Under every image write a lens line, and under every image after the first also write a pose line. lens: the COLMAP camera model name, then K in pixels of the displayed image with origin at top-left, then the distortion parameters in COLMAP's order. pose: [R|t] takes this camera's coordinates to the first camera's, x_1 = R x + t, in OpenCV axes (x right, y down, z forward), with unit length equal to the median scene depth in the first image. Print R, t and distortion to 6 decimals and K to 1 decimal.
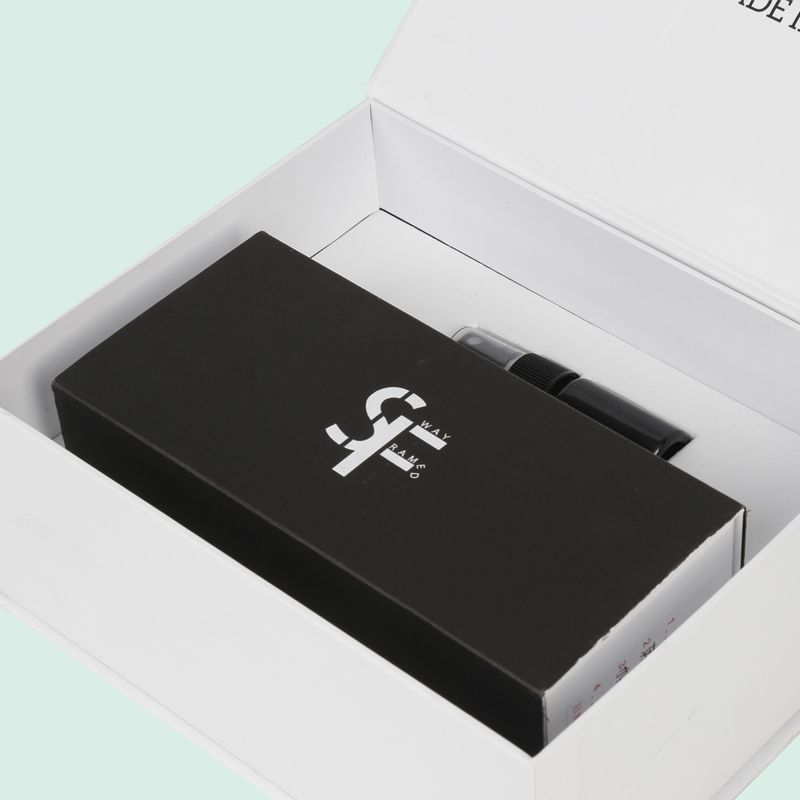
lens RADIAL K [[2794.5, 0, 399.7], [0, 2794.5, 399.4], [0, 0, 1]] dist [-0.366305, 0.000000]
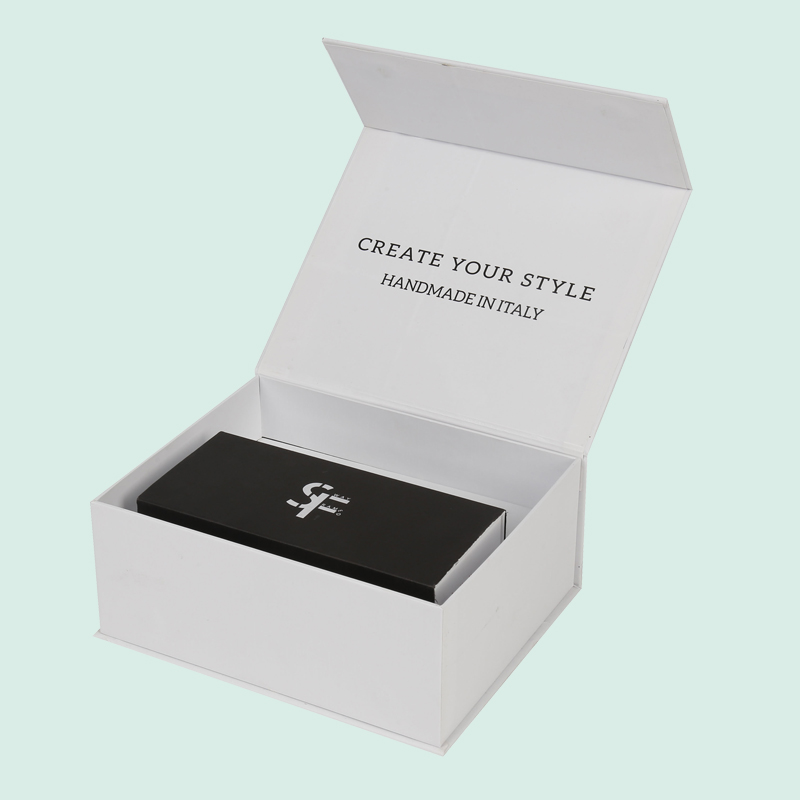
lens RADIAL K [[1840.6, 0, 402.8], [0, 1840.6, 399.9], [0, 0, 1]] dist [0.017314, 0.000000]
pose [[0.966954, -0.063352, 0.246955, -0.263990], [0.126737, 0.959919, -0.249986, 0.277475], [-0.221220, 0.273023, 0.936227, -0.253611]]
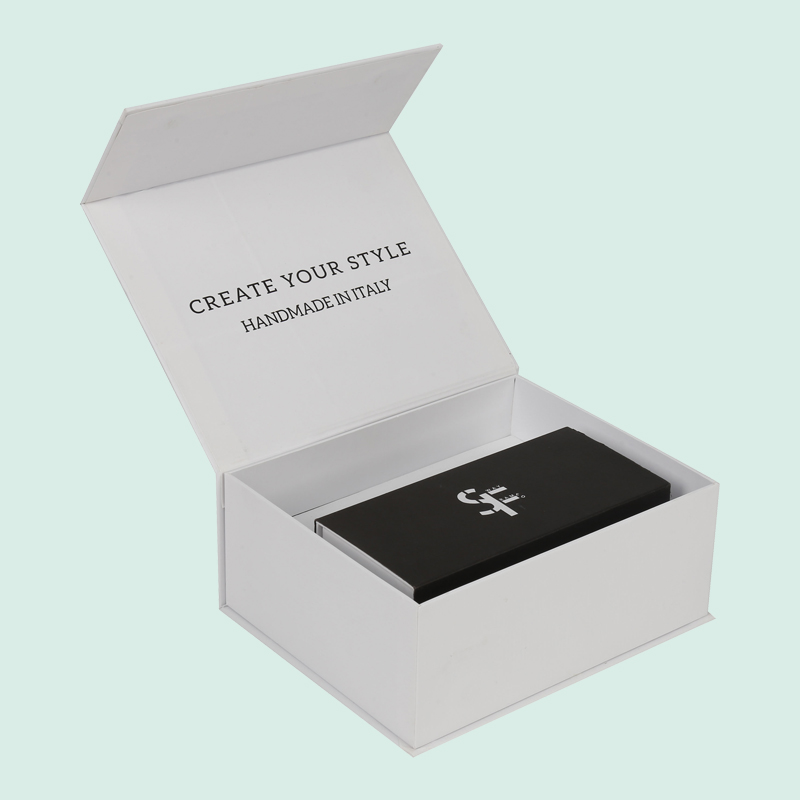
lens RADIAL K [[2013.8, 0, 403.3], [0, 2013.8, 401.9], [0, 0, 1]] dist [0.061755, 0.000000]
pose [[0.165080, -0.402992, 0.900193, -1.289151], [0.650654, 0.730425, 0.207673, -0.380782], [-0.741214, 0.551432, 0.382786, 0.453601]]
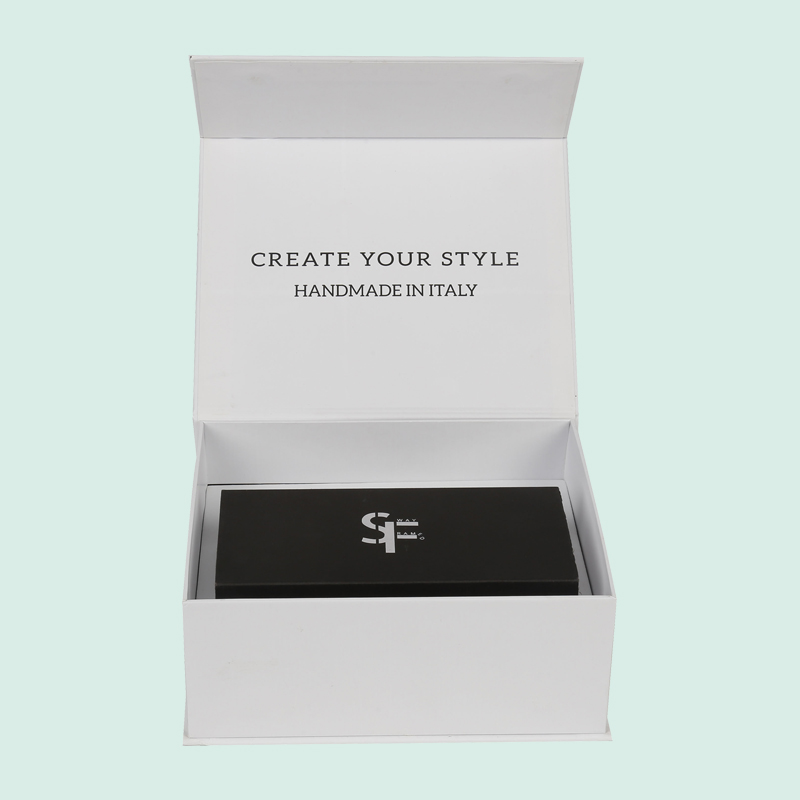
lens RADIAL K [[1863.0, 0, 395.5], [0, 1863.0, 398.6], [0, 0, 1]] dist [-0.065332, 0.000000]
pose [[0.714293, -0.308168, 0.628346, -0.776208], [0.442028, 0.894739, -0.063671, 0.014529], [-0.542584, 0.323226, 0.775324, -0.022425]]
